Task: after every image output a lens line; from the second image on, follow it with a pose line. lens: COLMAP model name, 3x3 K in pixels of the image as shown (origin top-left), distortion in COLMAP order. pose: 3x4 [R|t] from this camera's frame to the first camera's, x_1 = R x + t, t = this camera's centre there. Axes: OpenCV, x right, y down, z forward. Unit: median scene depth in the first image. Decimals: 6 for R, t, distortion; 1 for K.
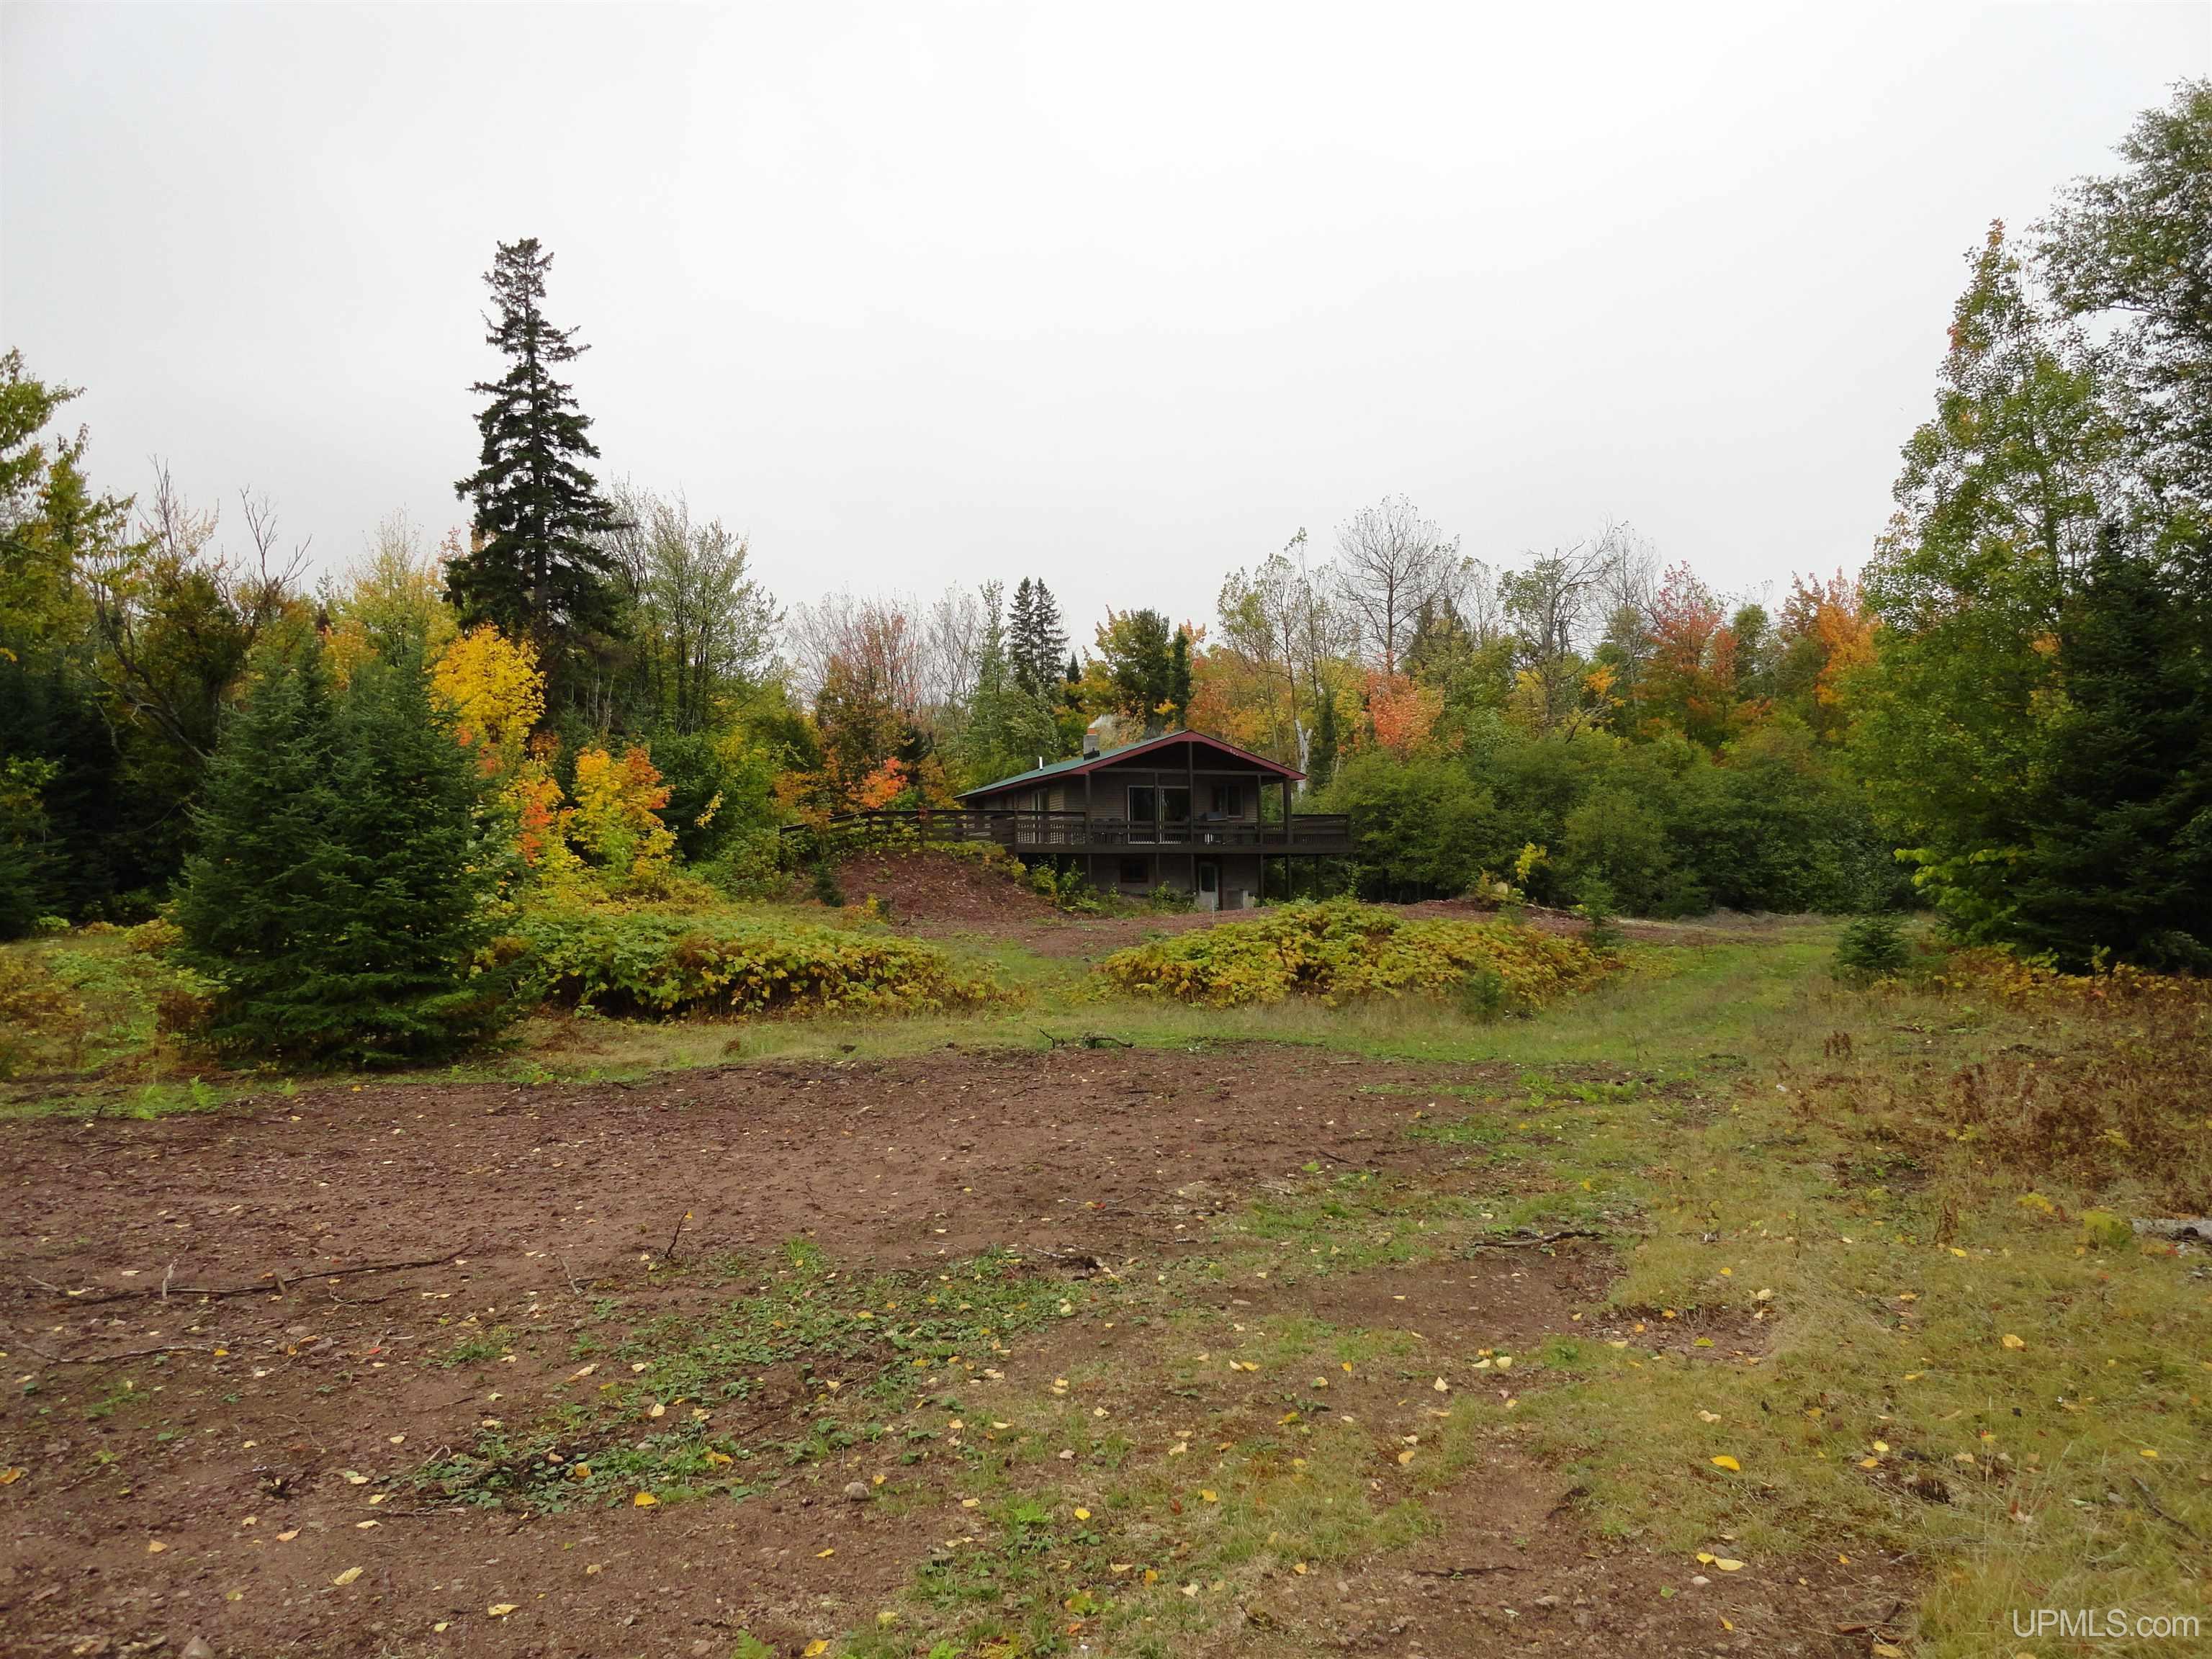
lens RADIAL K [[1514.9, 0, 1111.2], [0, 1514.9, 828.8], [0, 0, 1]] dist [-0.003277, 0.000807]
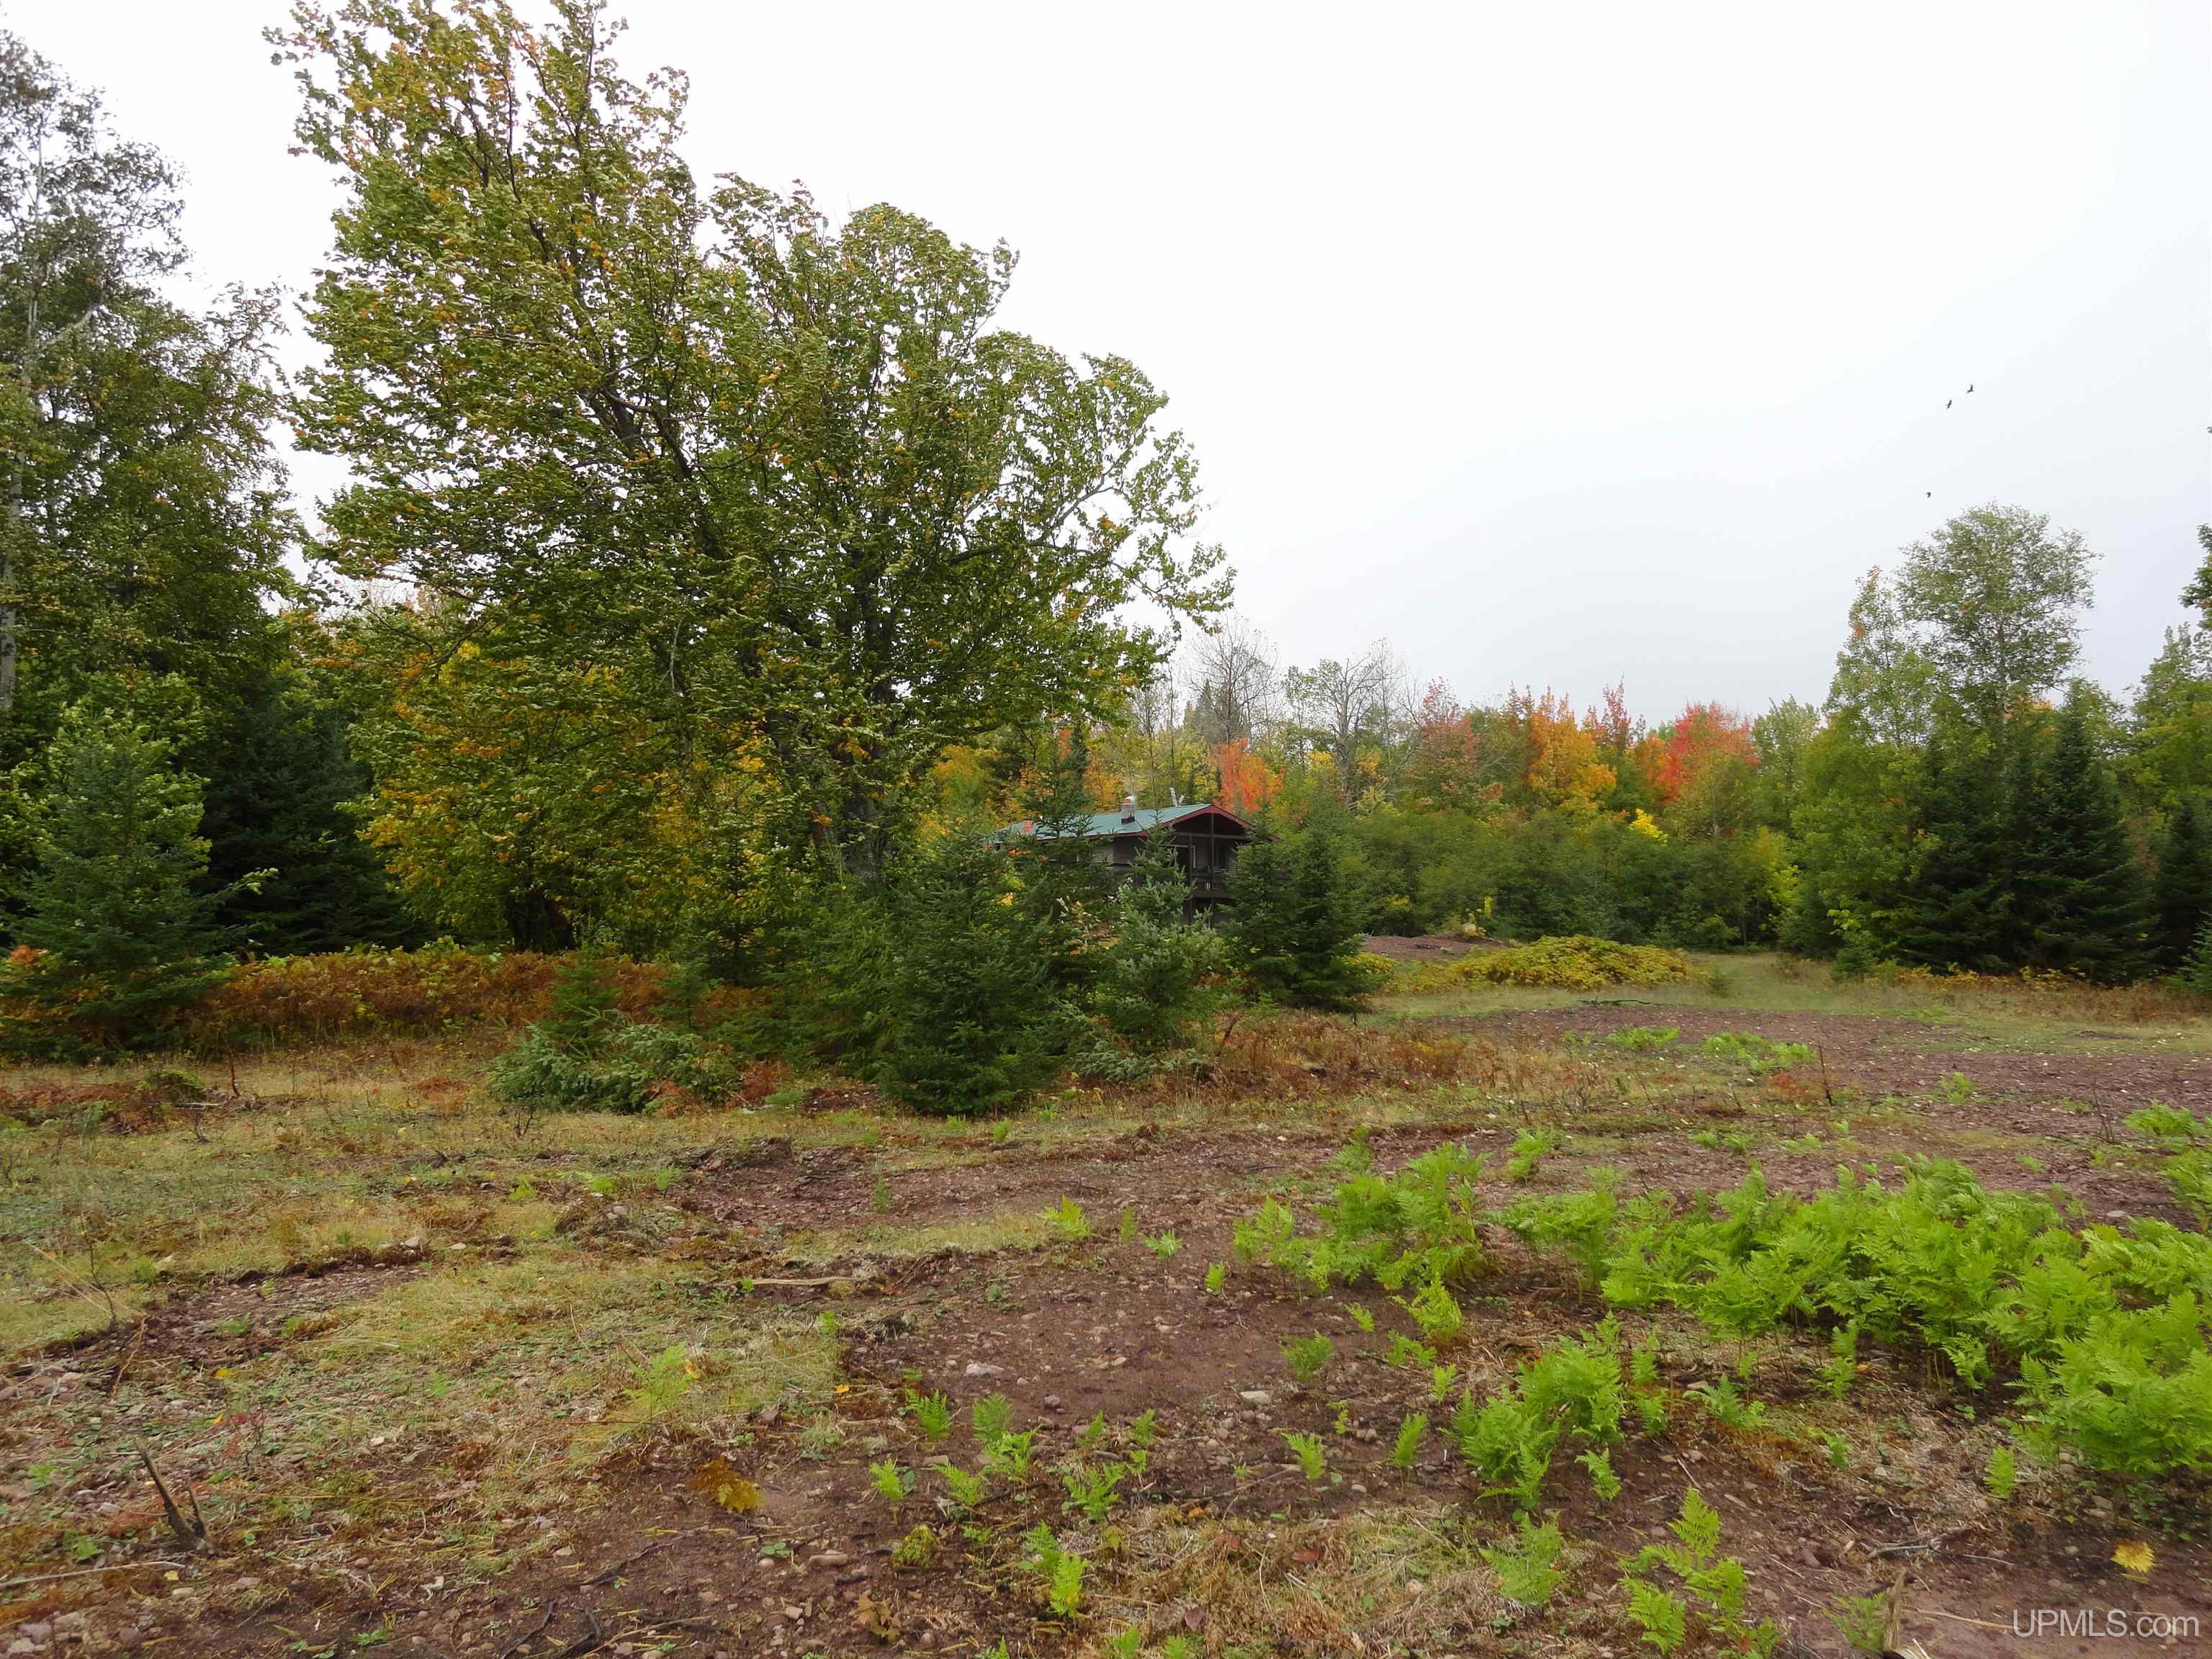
lens RADIAL K [[1514.9, 0, 1111.2], [0, 1514.9, 828.8], [0, 0, 1]] dist [-0.003277, 0.000807]
pose [[0.960717, 0.036053, 0.275178, -0.409901], [-0.029963, 0.999205, -0.026305, -0.004804], [-0.275907, 0.017027, 0.961033, -0.256769]]
